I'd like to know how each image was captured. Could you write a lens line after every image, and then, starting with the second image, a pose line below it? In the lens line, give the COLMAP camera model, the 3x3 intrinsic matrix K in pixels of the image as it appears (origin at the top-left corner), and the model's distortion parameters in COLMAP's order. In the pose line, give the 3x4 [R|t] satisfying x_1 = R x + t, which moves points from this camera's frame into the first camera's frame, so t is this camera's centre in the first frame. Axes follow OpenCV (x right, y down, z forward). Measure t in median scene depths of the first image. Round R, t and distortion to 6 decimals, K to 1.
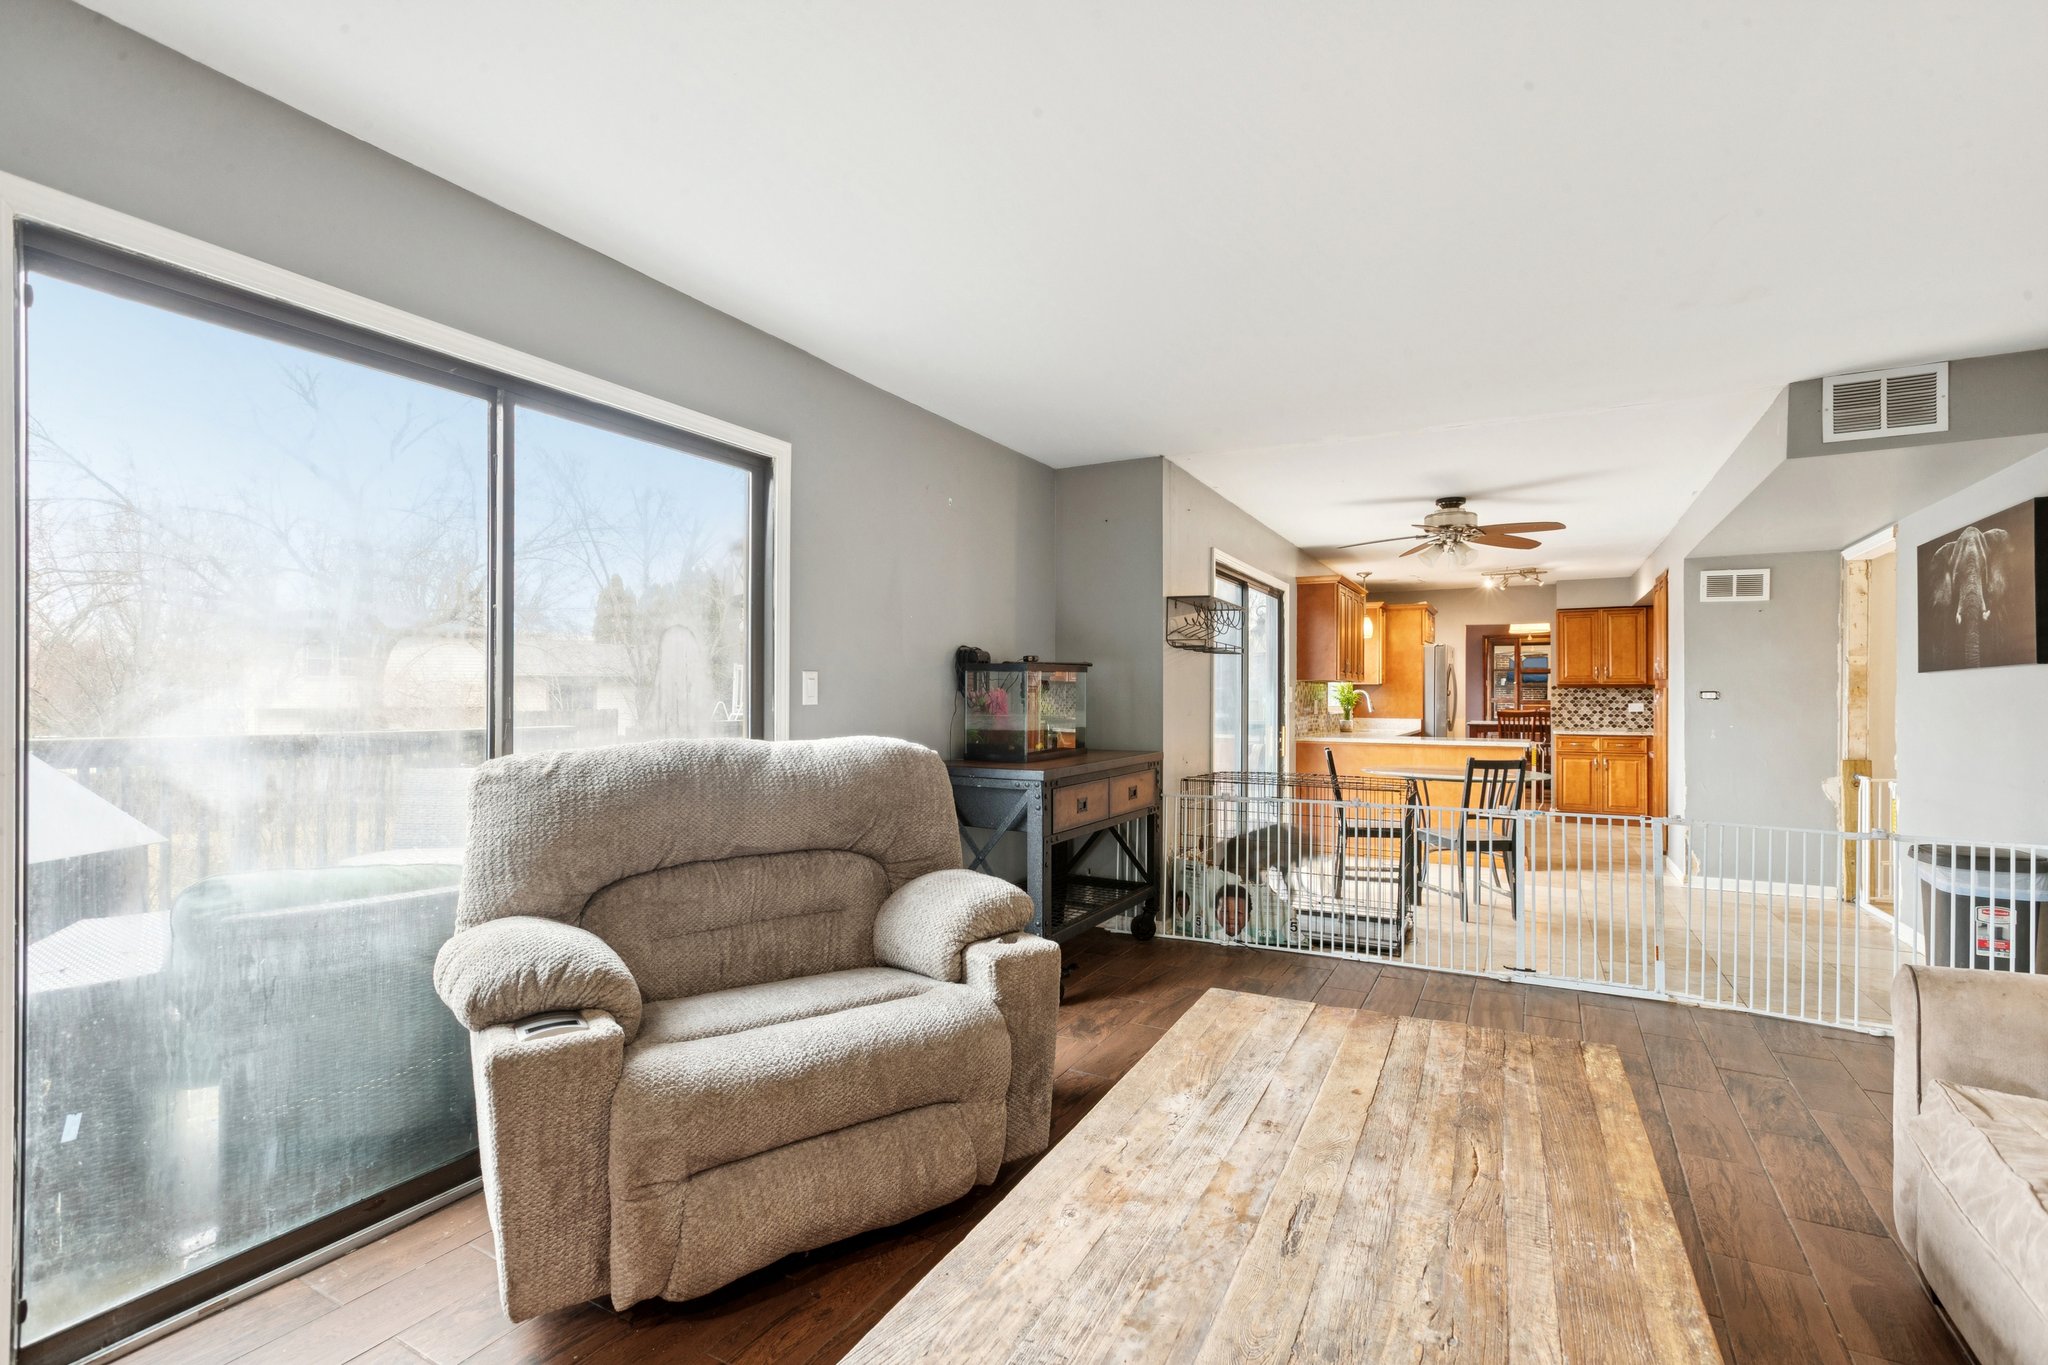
lens RADIAL K [[932.9, 0, 1019.5], [0, 932.9, 692.0], [0, 0, 1]] dist [0.005662, 0.000289]
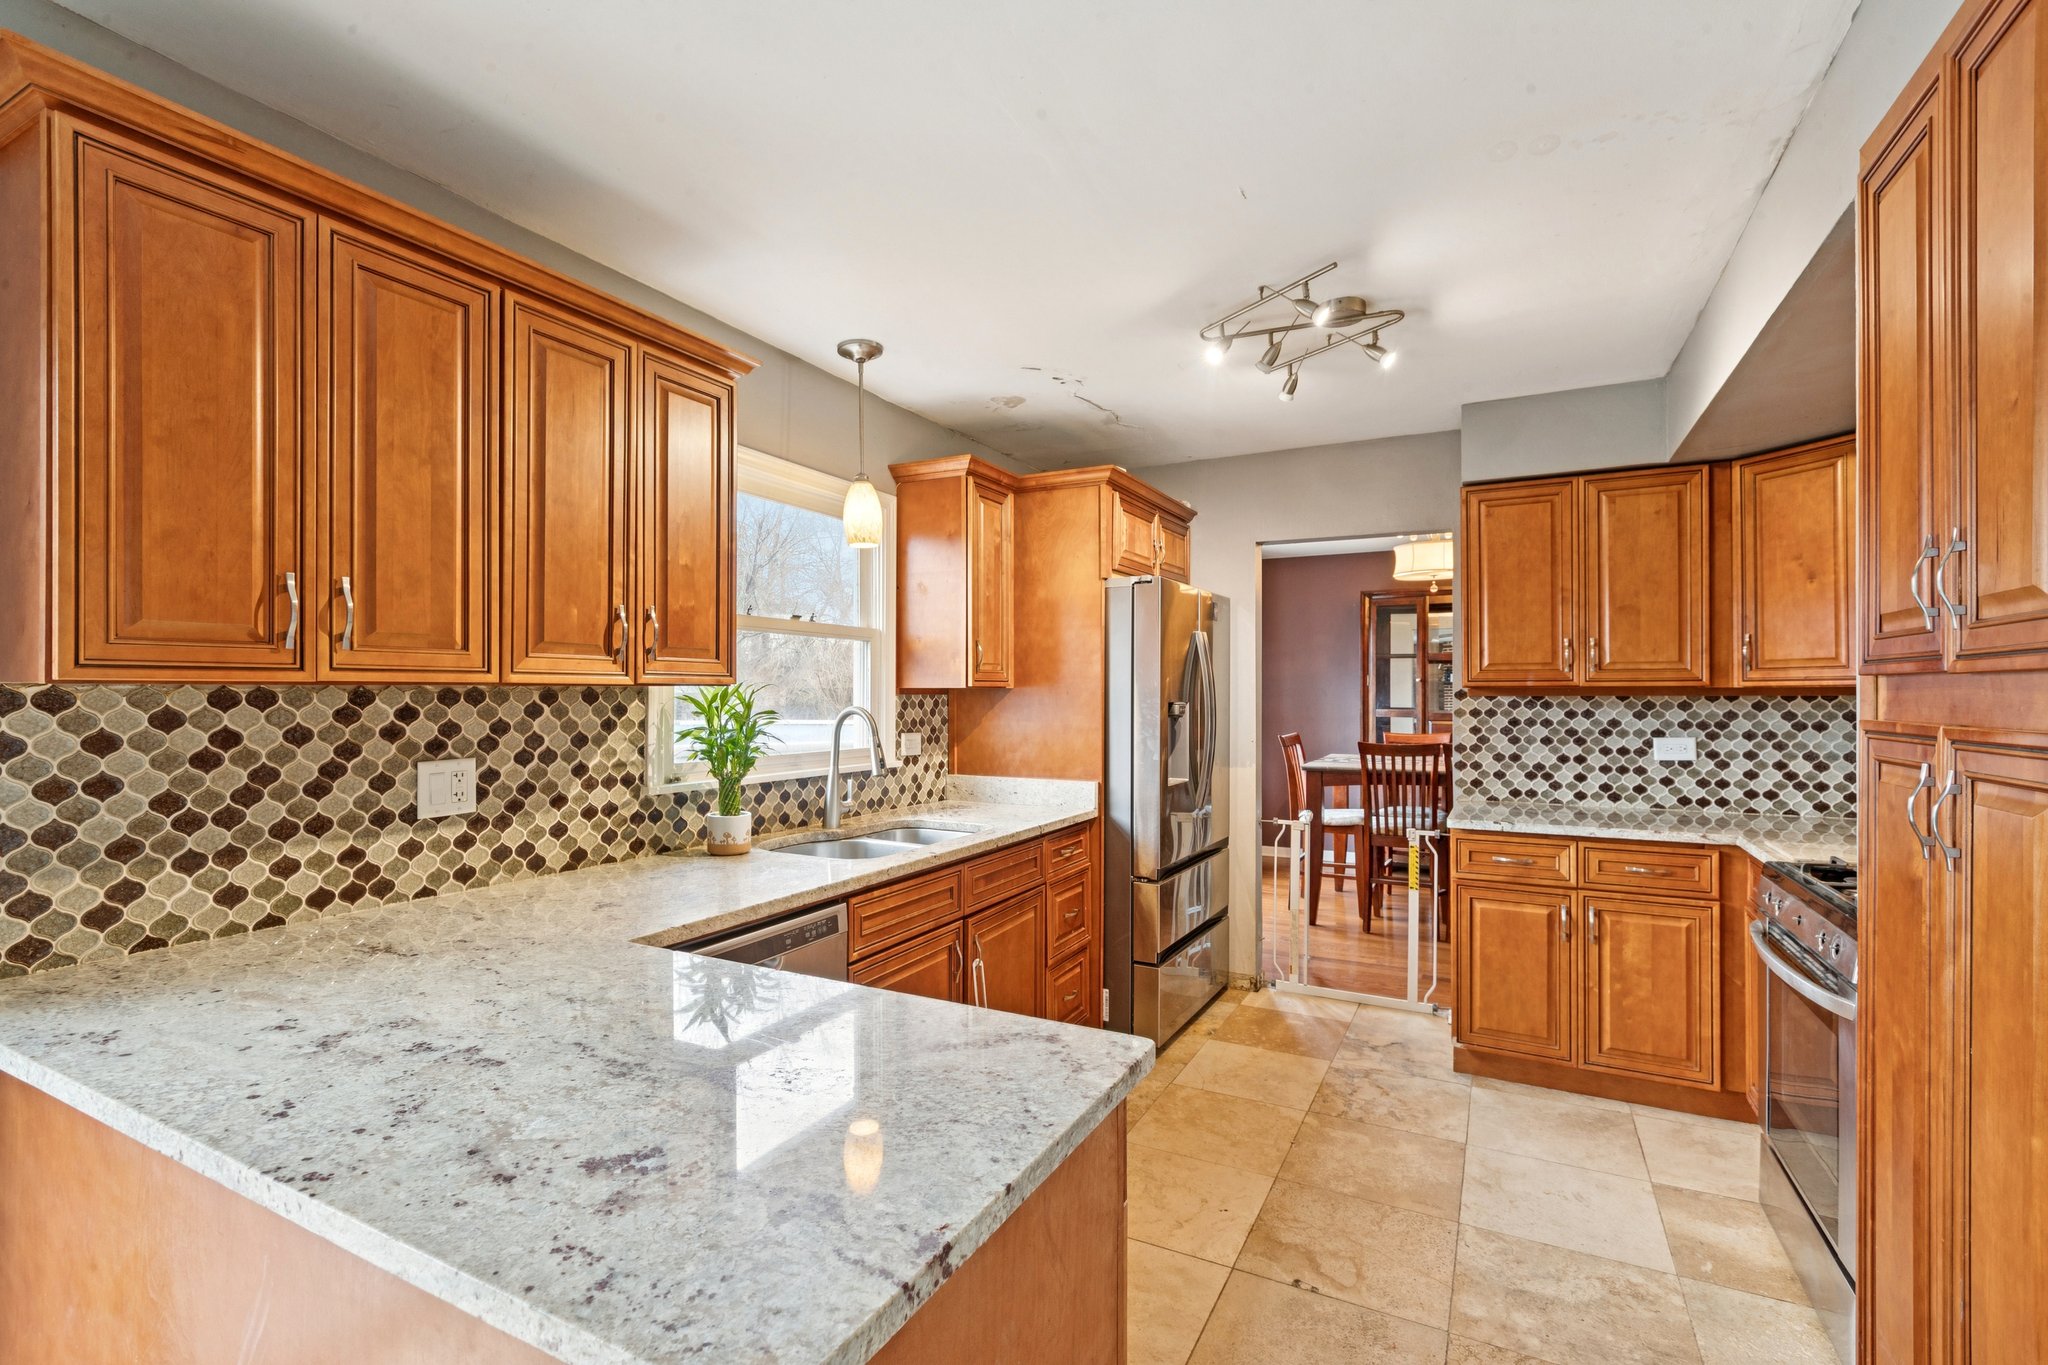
lens RADIAL K [[932.9, 0, 1023.6], [0, 932.9, 690.3], [0, 0, 1]] dist [0.005662, 0.000289]
pose [[0.999697, -0.002942, 0.024446, 0.398855], [0.002861, 0.999990, 0.003332, -0.008458], [-0.024455, -0.003261, 0.999696, 0.645264]]
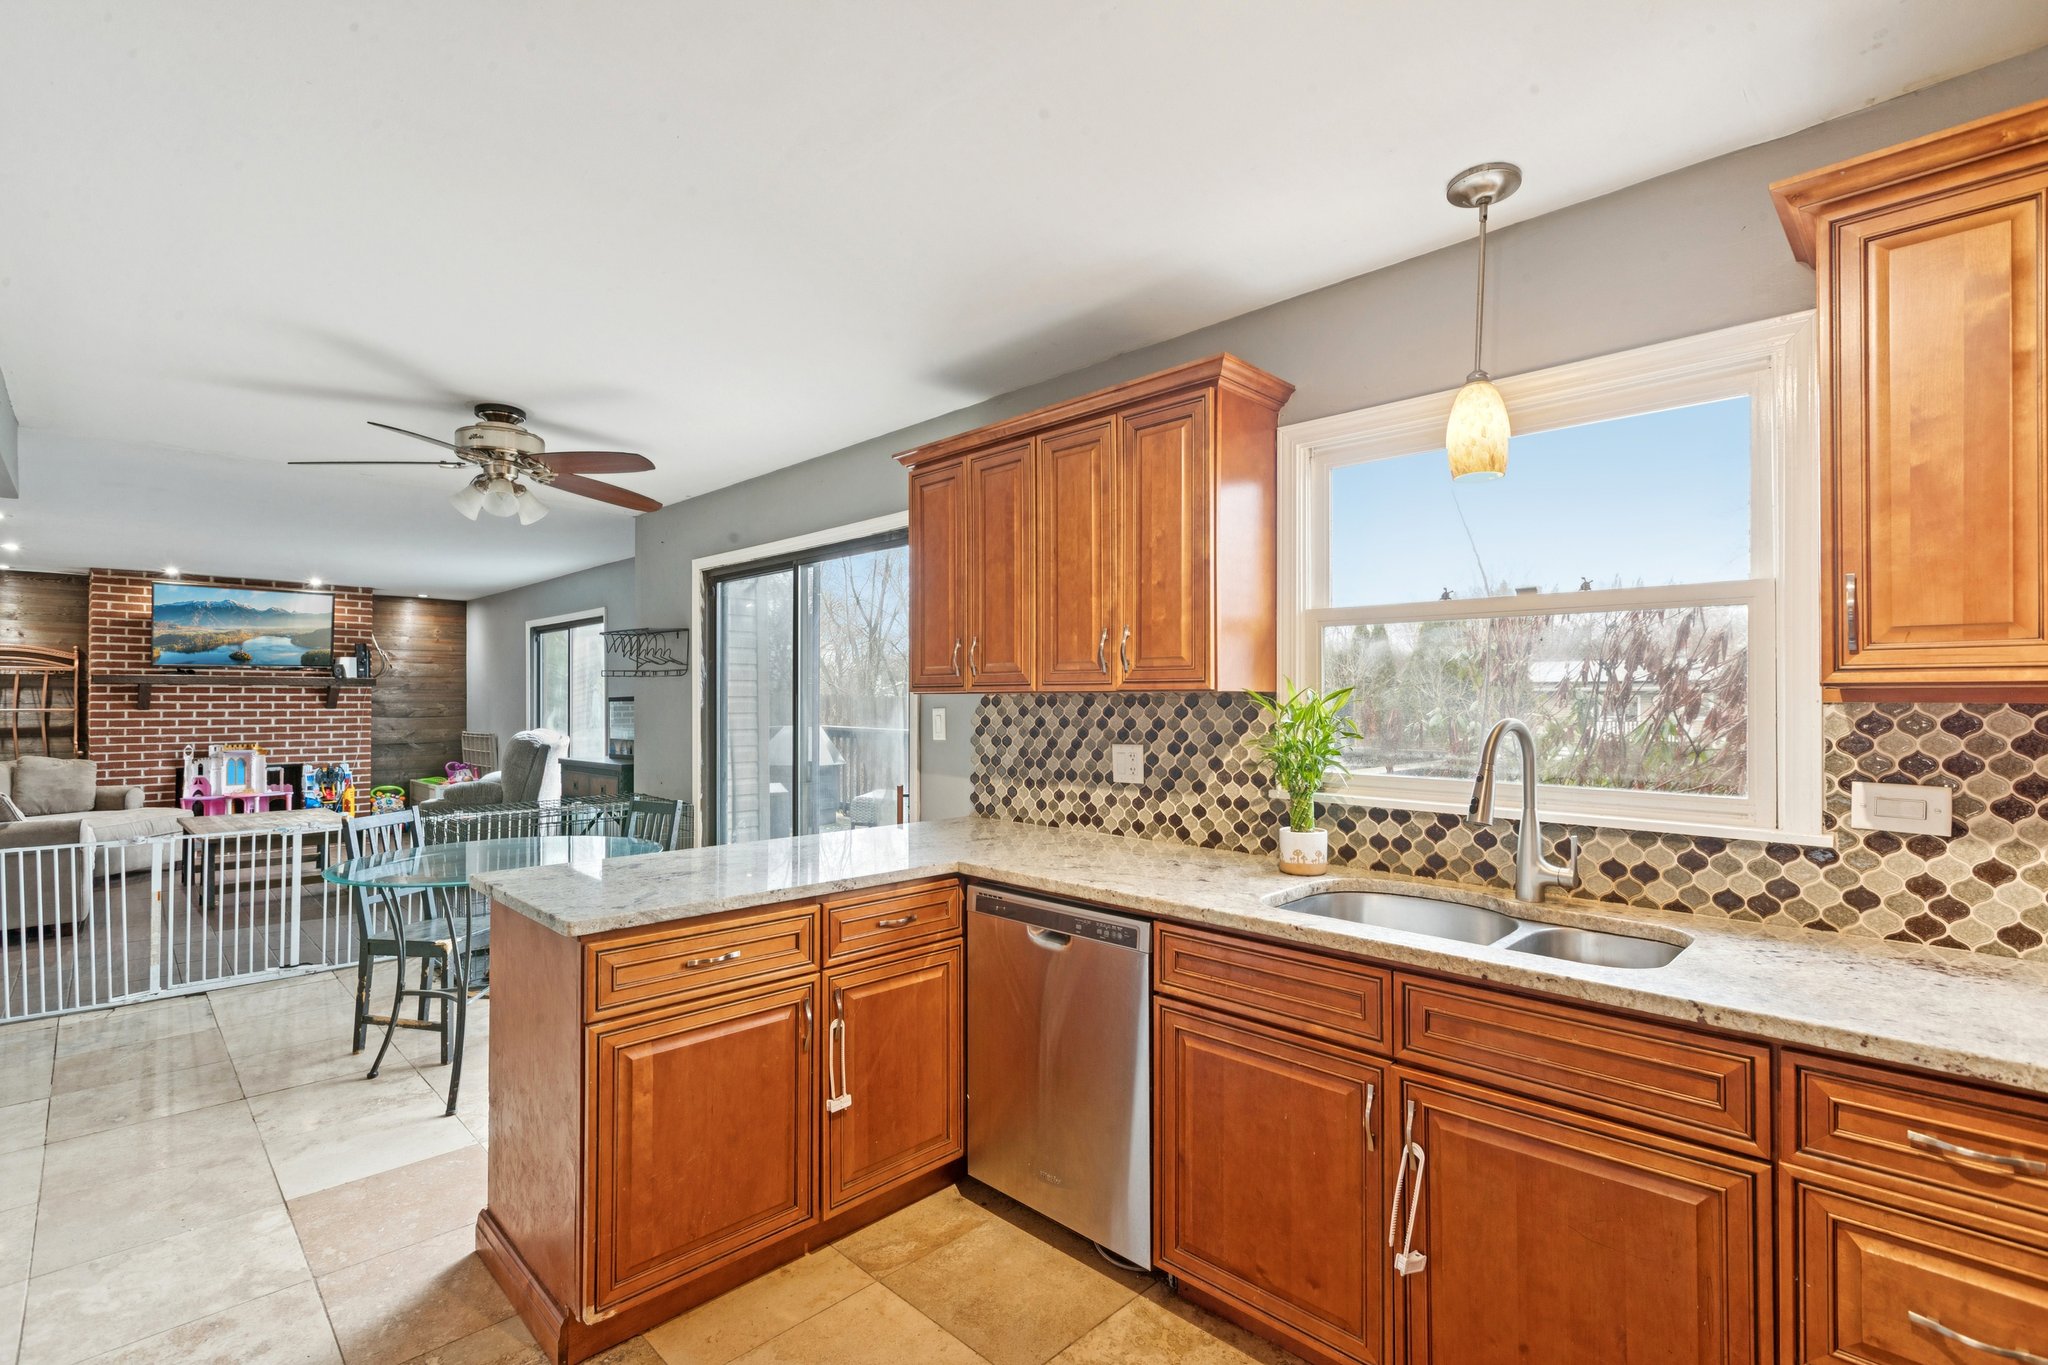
lens RADIAL K [[932.9, 0, 1028.1], [0, 932.9, 692.1], [0, 0, 1]] dist [0.005662, 0.000289]
pose [[-0.276982, -0.012061, -0.960800, 0.567442], [0.002786, 0.999907, -0.013355, -0.005745], [0.960871, -0.006376, -0.276922, 0.898578]]
